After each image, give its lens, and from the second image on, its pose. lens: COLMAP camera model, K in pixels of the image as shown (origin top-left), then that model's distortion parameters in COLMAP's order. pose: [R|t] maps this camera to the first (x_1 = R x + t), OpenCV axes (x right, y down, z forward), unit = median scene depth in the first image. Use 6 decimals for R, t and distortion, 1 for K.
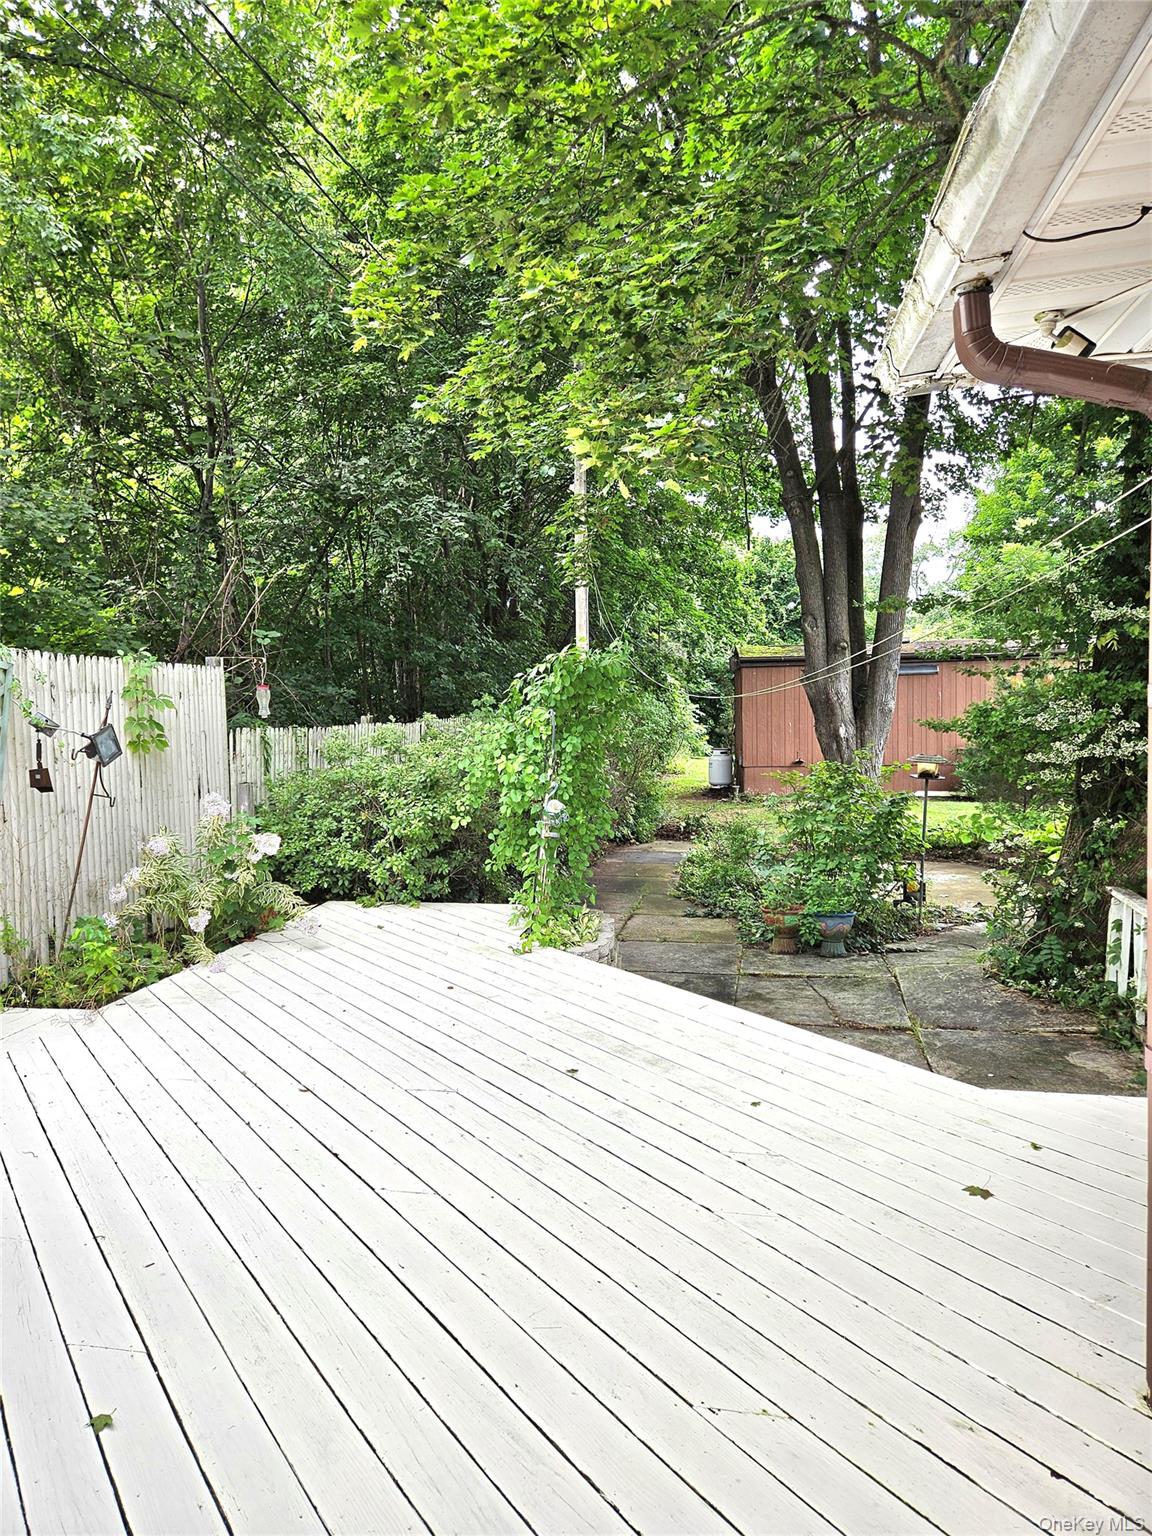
lens RADIAL K [[1018.0, 0, 555.5], [0, 1018.0, 761.2], [0, 0, 1]] dist [0.089024, -0.089126]
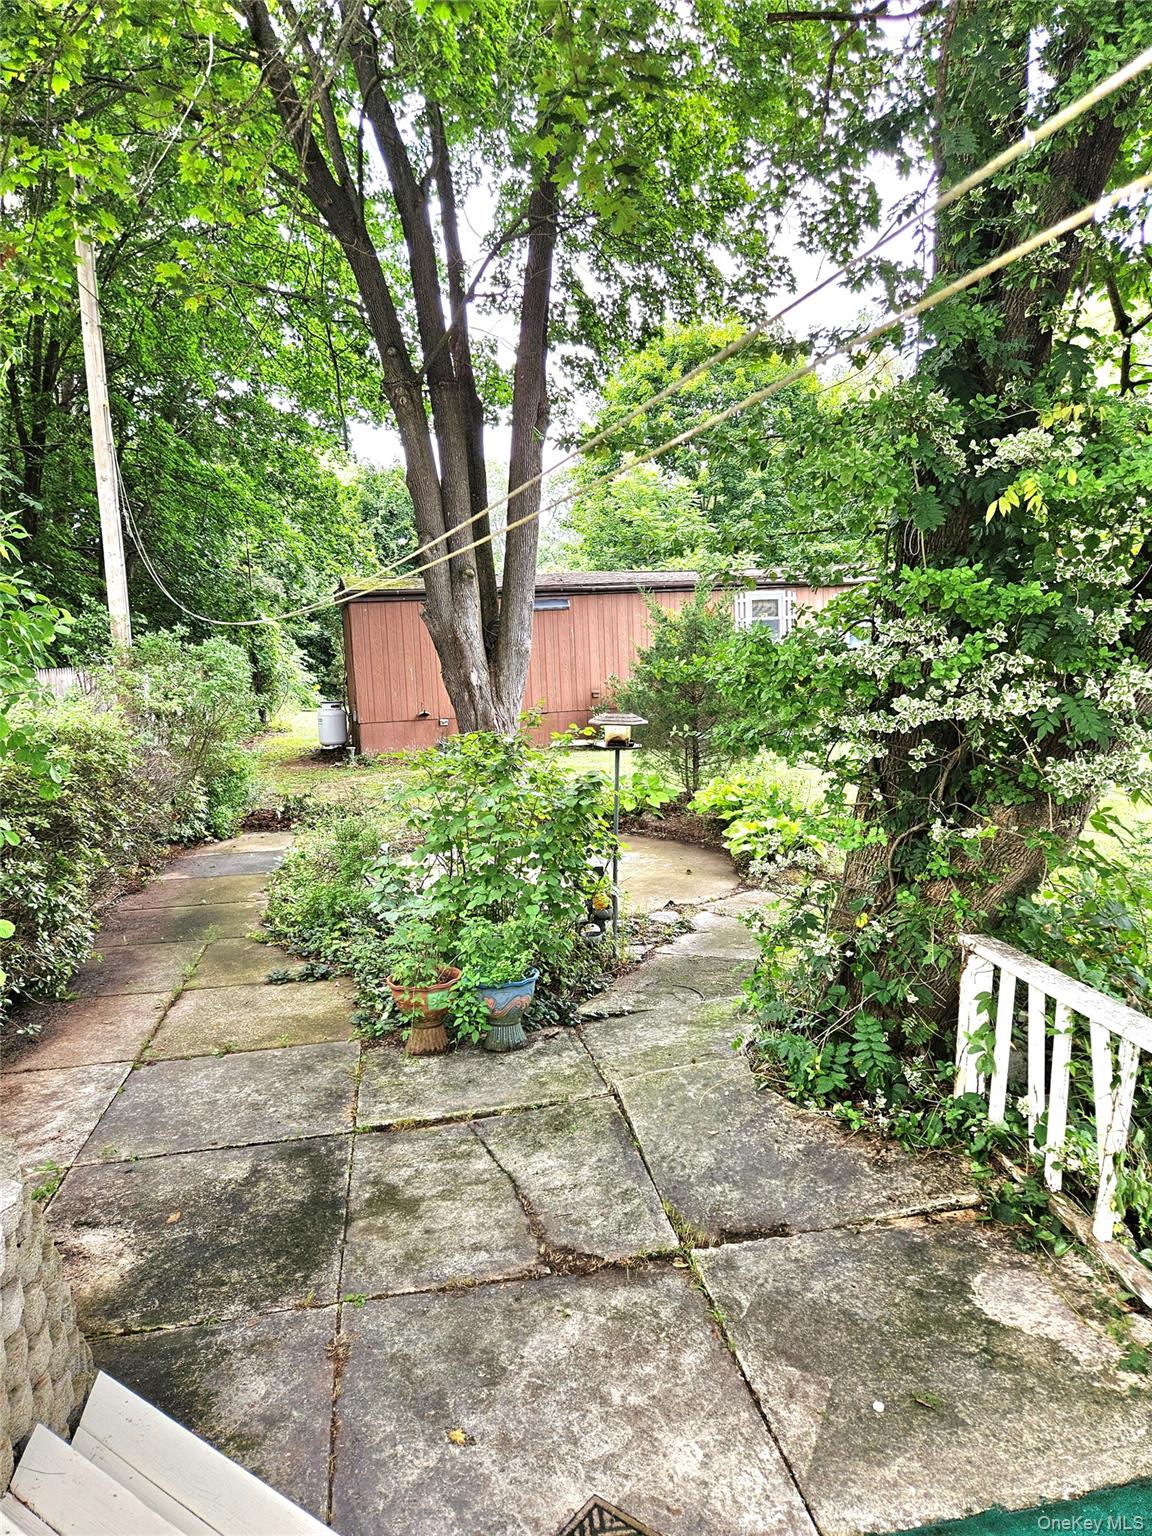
lens RADIAL K [[1018.0, 0, 555.5], [0, 1018.0, 761.2], [0, 0, 1]] dist [0.089024, -0.089126]
pose [[0.932162, -0.063620, 0.356407, 0.043671], [0.044635, 0.997124, 0.061250, -0.009394], [-0.359279, -0.041186, 0.932321, 0.207391]]
